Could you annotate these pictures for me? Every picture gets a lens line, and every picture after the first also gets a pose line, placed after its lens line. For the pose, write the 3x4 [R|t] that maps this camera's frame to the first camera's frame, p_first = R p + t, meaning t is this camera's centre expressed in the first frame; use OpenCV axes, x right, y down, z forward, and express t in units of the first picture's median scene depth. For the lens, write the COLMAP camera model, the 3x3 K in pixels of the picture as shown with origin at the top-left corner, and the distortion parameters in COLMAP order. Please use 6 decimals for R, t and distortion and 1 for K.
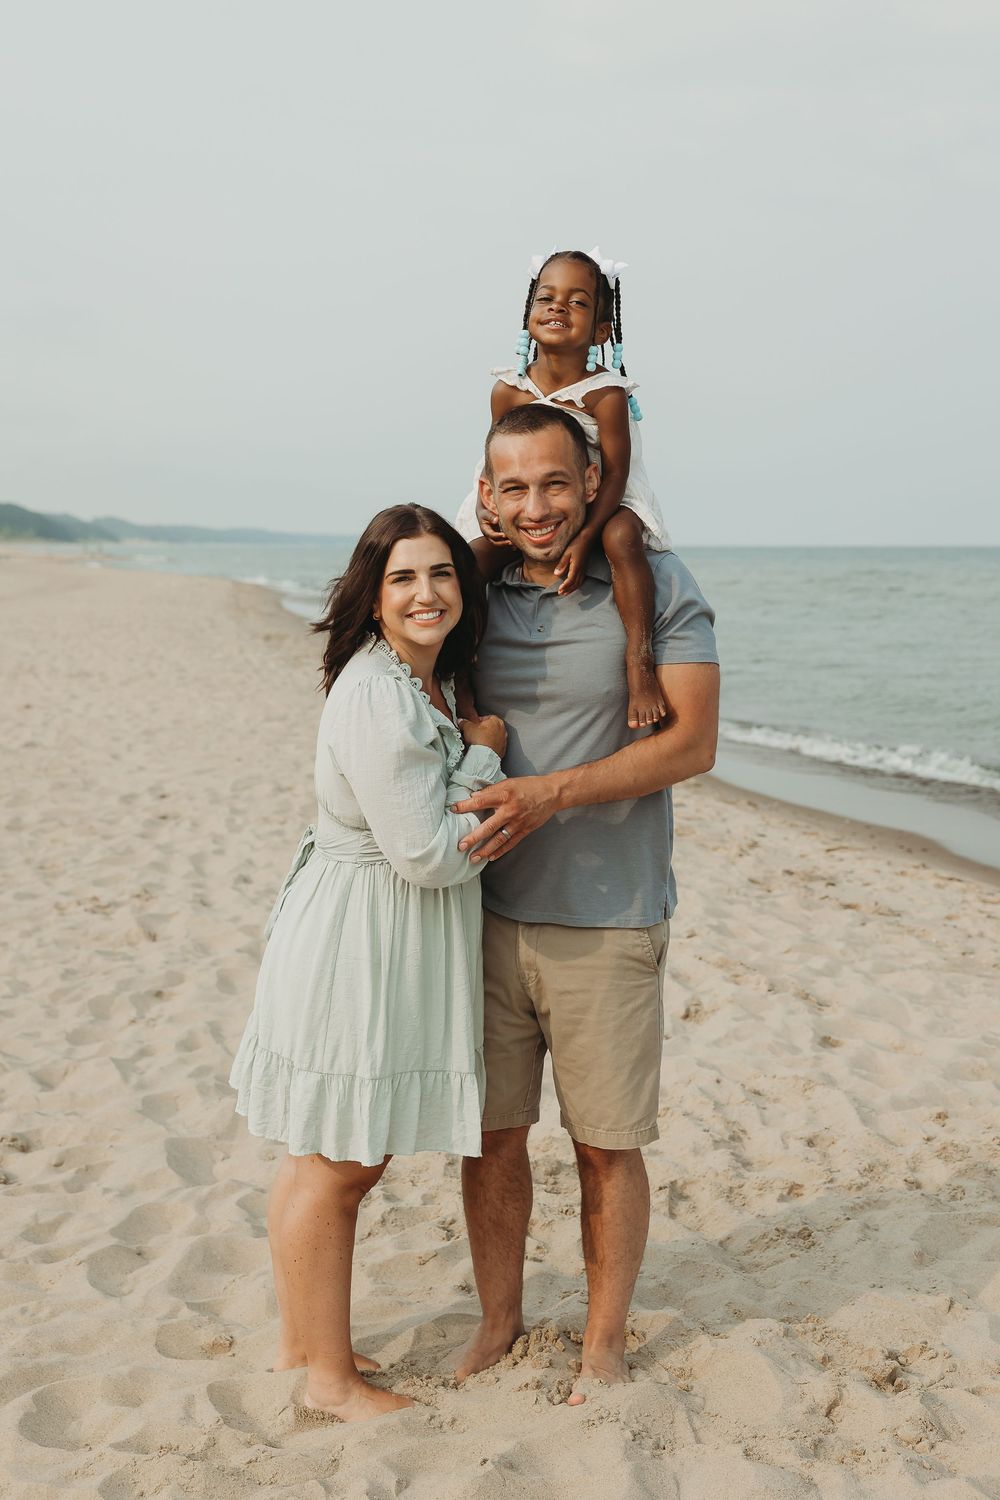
lens RADIAL K [[2042.1, 0, 500.0], [0, 2042.1, 747.4], [0, 0, 1]] dist [0.002987, 0.012971]
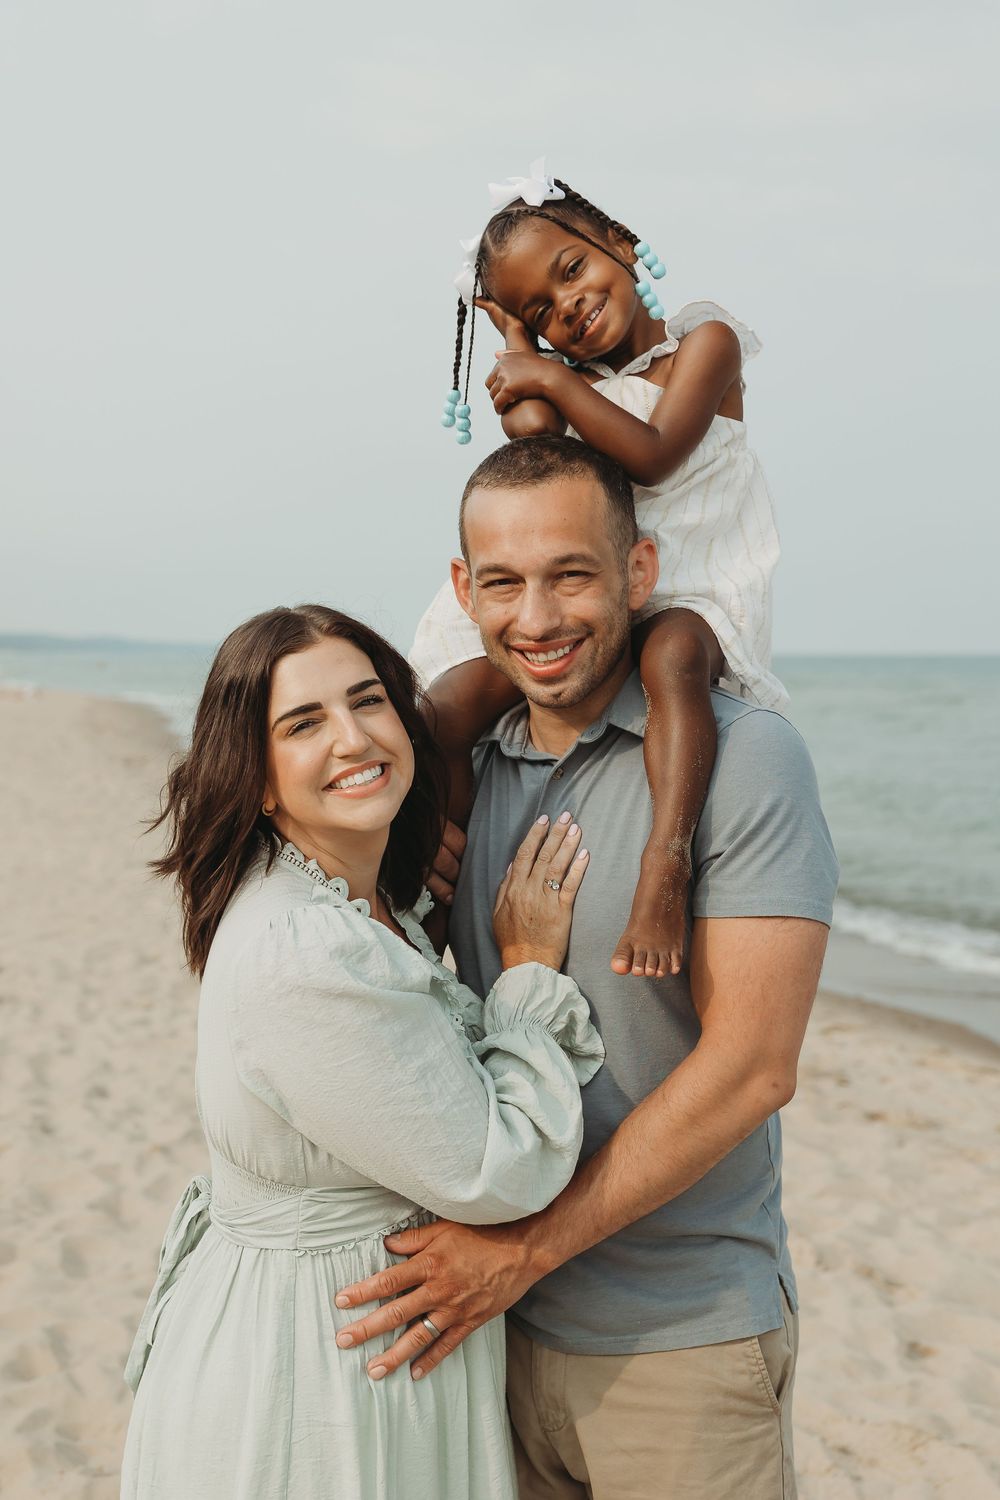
lens RADIAL K [[2240.7, 0, 495.8], [0, 2240.7, 750.0], [0, 0, 1]] dist [-0.013964, 0.004632]
pose [[0.998732, -0.002824, 0.050268, -0.018610], [0.005622, 0.998437, -0.055607, -0.016833], [-0.050032, 0.055820, 0.997187, 0.148650]]
